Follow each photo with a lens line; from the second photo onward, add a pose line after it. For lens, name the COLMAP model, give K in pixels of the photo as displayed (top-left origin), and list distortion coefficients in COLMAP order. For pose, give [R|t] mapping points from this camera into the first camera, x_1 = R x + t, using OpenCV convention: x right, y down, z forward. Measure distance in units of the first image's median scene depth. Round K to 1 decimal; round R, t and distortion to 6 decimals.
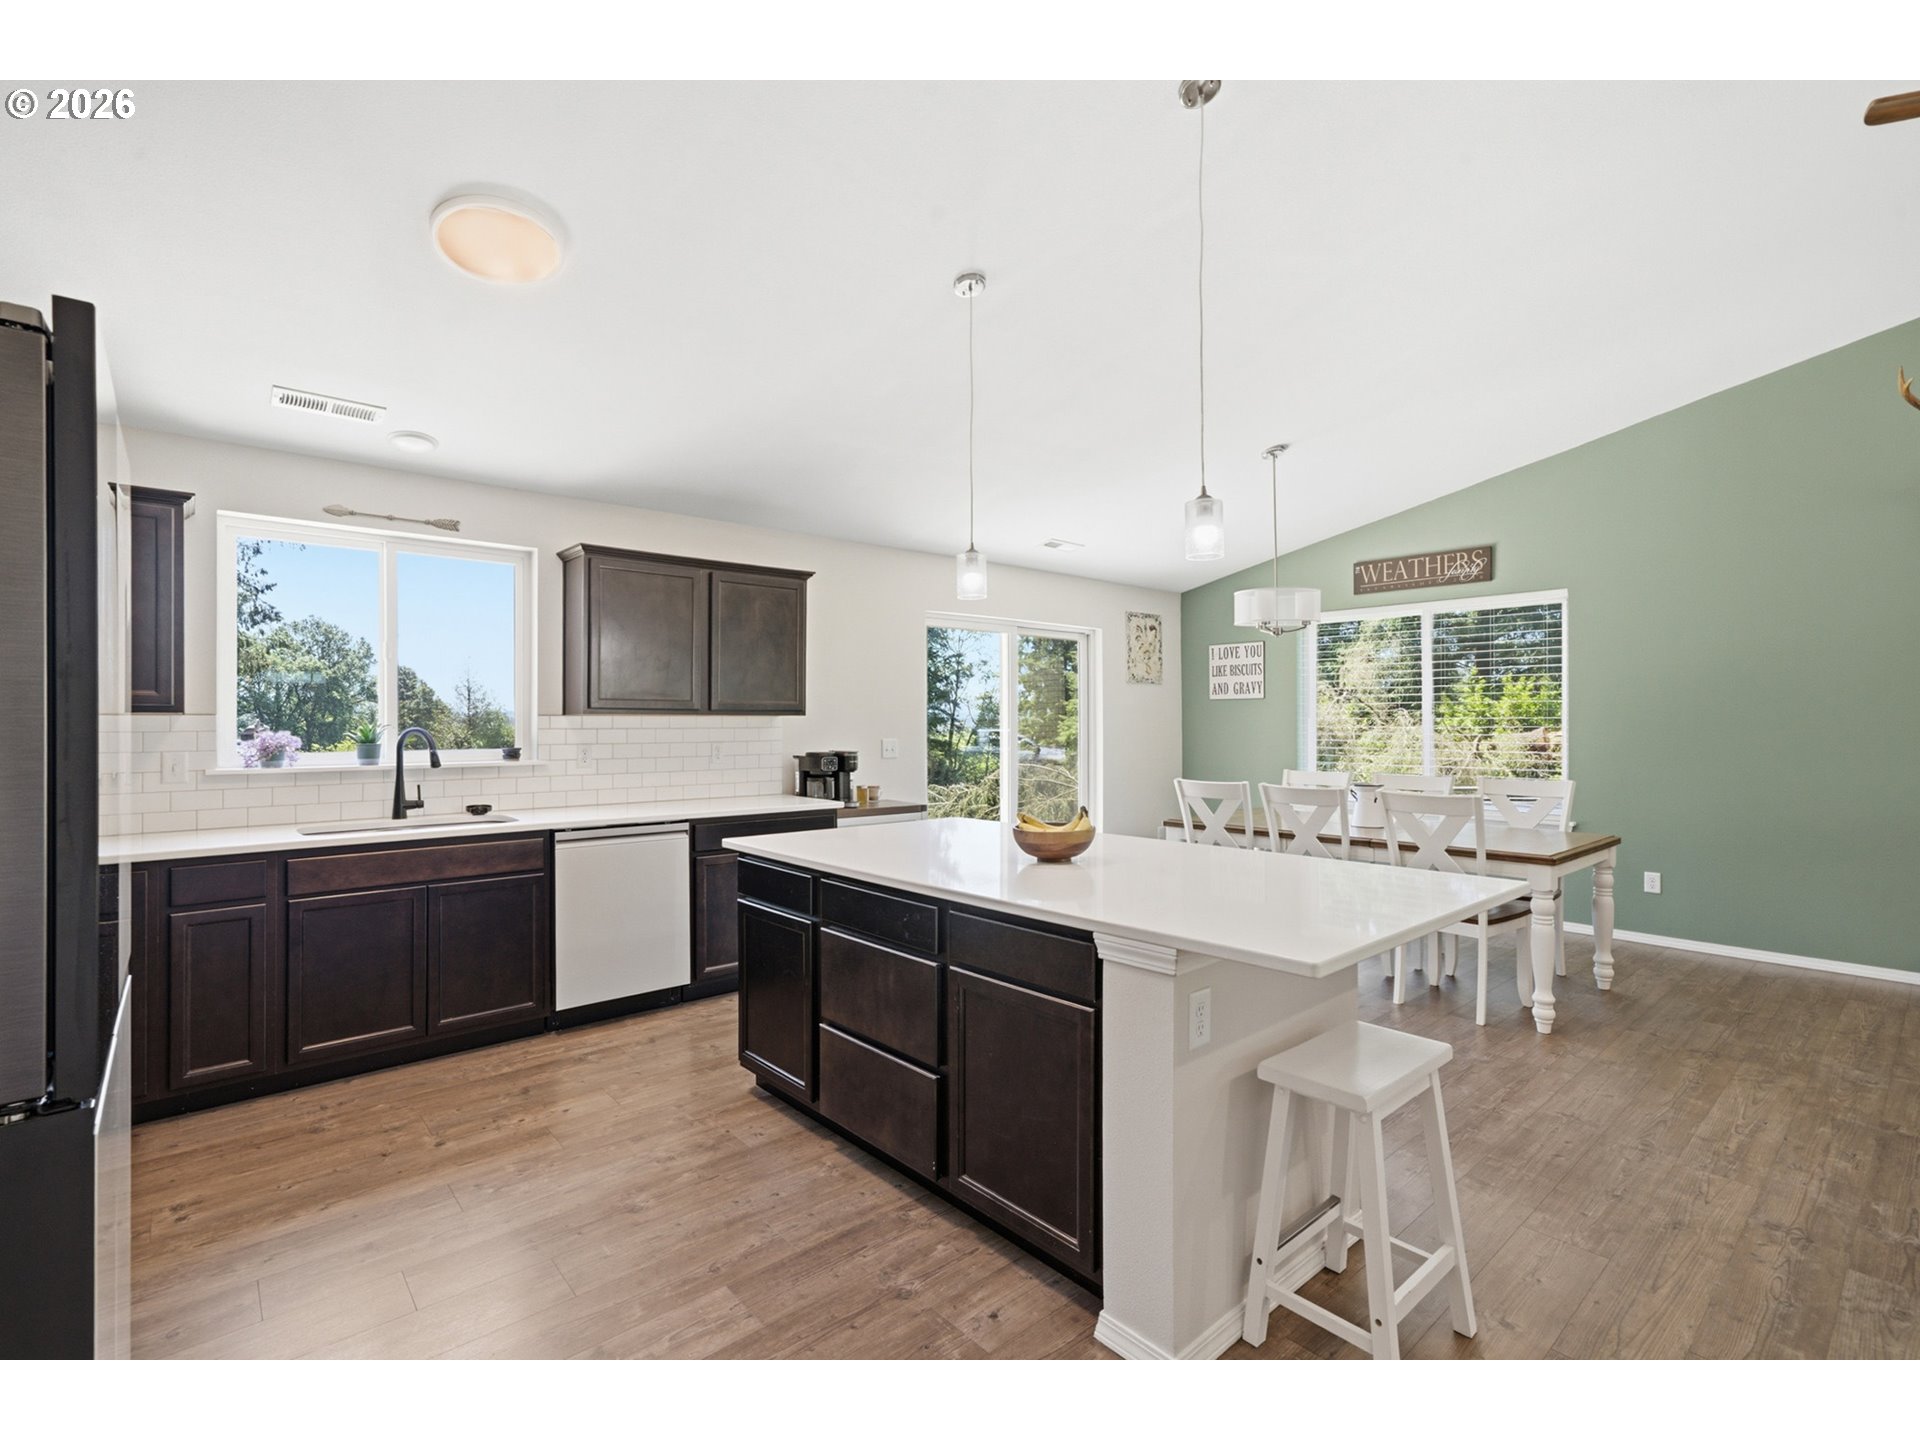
lens RADIAL K [[873.3, 0, 969.5], [0, 873.3, 704.1], [0, 0, 1]] dist [-0.000445, -0.002372]
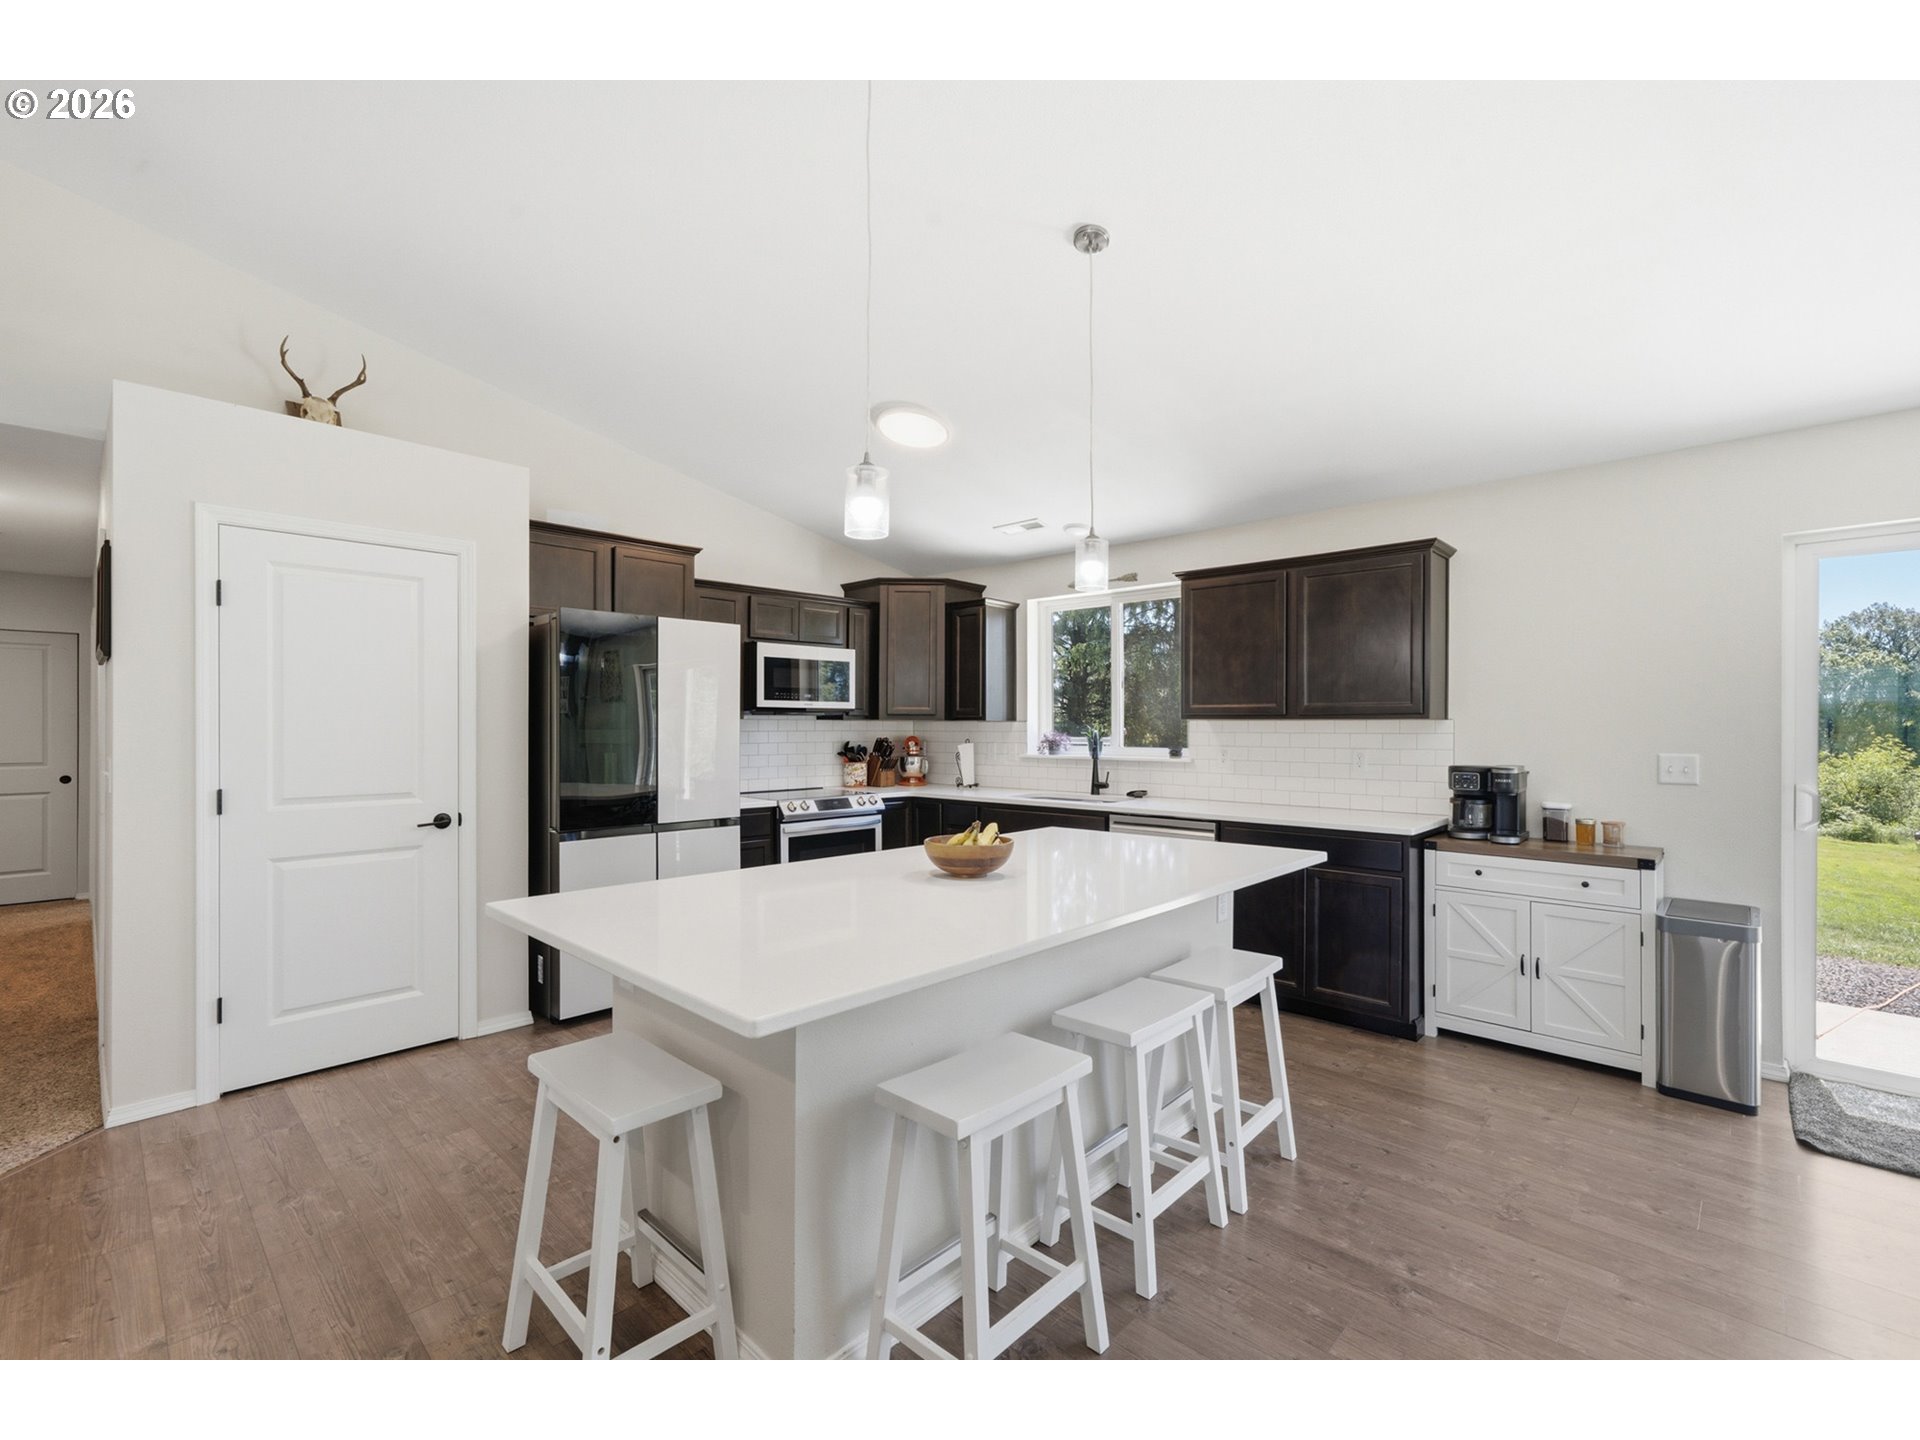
lens RADIAL K [[853.9, 0, 958.6], [0, 853.9, 719.3], [0, 0, 1]] dist [-0.012024, 0.001500]
pose [[0.082839, -0.005688, -0.996547, 0.369919], [0.019475, 0.999802, -0.004088, 0.004803], [0.996373, -0.019069, 0.082933, 0.338881]]
